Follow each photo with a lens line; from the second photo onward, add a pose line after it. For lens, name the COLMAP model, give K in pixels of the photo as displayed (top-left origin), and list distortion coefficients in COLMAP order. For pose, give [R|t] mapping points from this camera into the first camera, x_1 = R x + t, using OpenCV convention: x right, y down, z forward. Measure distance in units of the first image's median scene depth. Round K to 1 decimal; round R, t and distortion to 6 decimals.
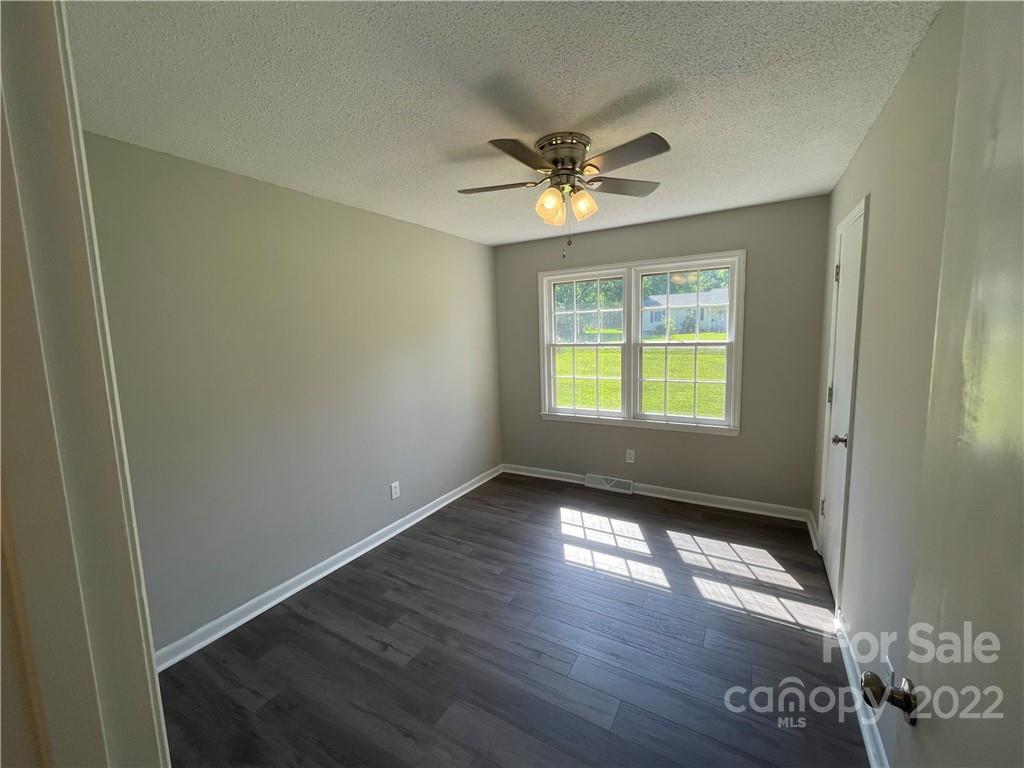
lens RADIAL K [[413.2, 0, 512.0], [0, 413.2, 384.0], [0, 0, 1]] dist [0.000340, 0.000001]
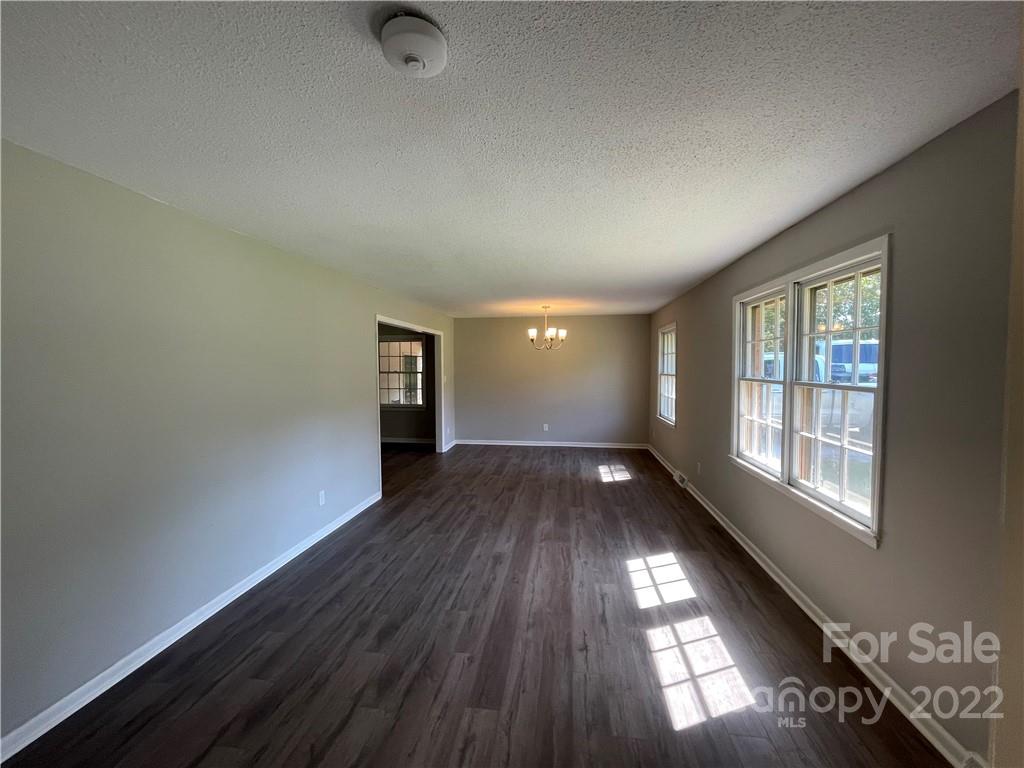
lens RADIAL K [[413.2, 0, 512.0], [0, 413.2, 384.0], [0, 0, 1]] dist [0.000340, 0.000001]
pose [[0.379834, 0.061030, -0.923039, 0.774423], [-0.107661, 0.993957, 0.021416, -0.054686], [0.918768, 0.091240, 0.384109, 0.250997]]
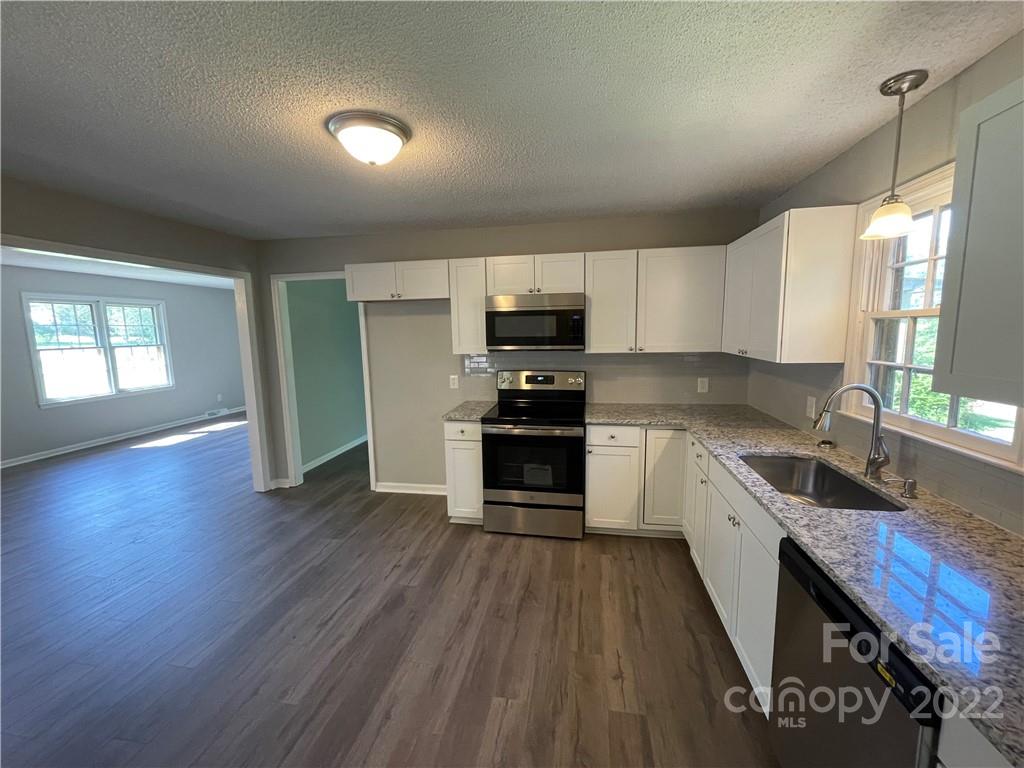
lens RADIAL K [[413.2, 0, 512.0], [0, 413.2, 384.0], [0, 0, 1]] dist [0.000340, 0.000001]
pose [[-0.337870, -0.095447, 0.936340, -1.788978], [0.132107, 0.980187, 0.147586, 0.016202], [-0.931875, 0.173562, -0.318567, 0.060395]]
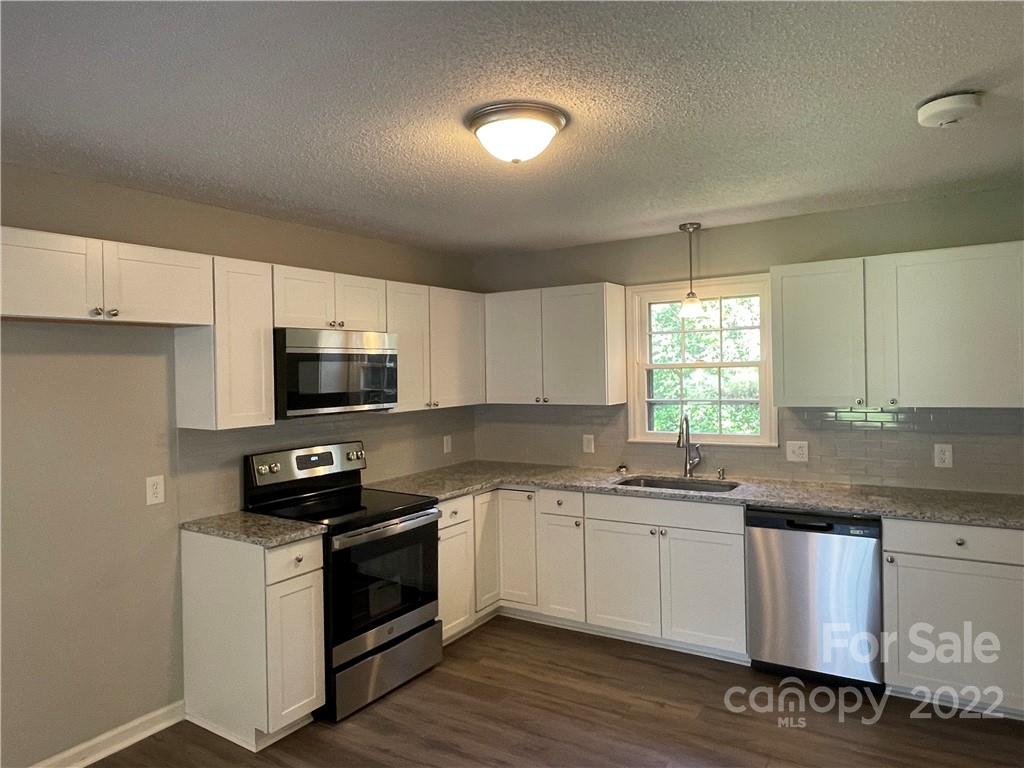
lens RADIAL K [[674.1, 0, 512.0], [0, 674.1, 384.0], [0, 0, 1]] dist [0.002759, -0.001541]
pose [[-0.997872, 0.045433, 0.046775, -1.271885], [0.051242, 0.989979, 0.131587, -0.069739], [-0.040328, 0.133704, -0.990200, 0.637258]]
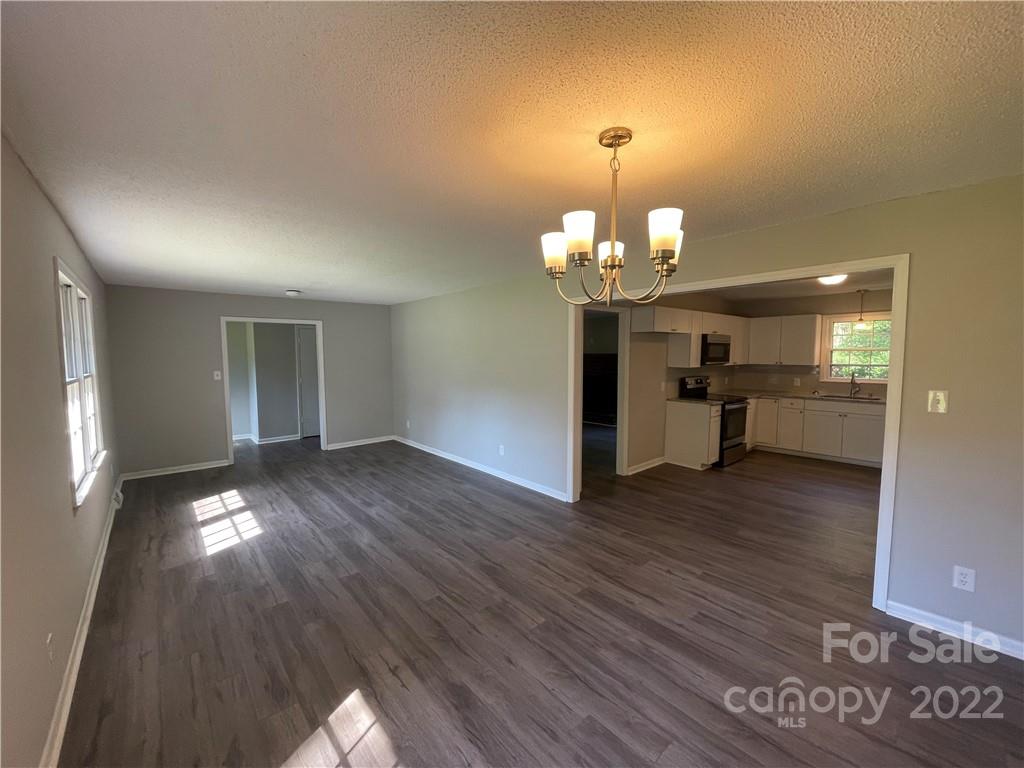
lens RADIAL K [[413.2, 0, 512.0], [0, 413.2, 384.0], [0, 0, 1]] dist [0.000340, 0.000001]
pose [[-0.946018, 0.002637, 0.324105, -0.767615], [0.062959, 0.982415, 0.175778, -0.173236], [-0.317941, 0.186694, -0.929547, 1.468370]]
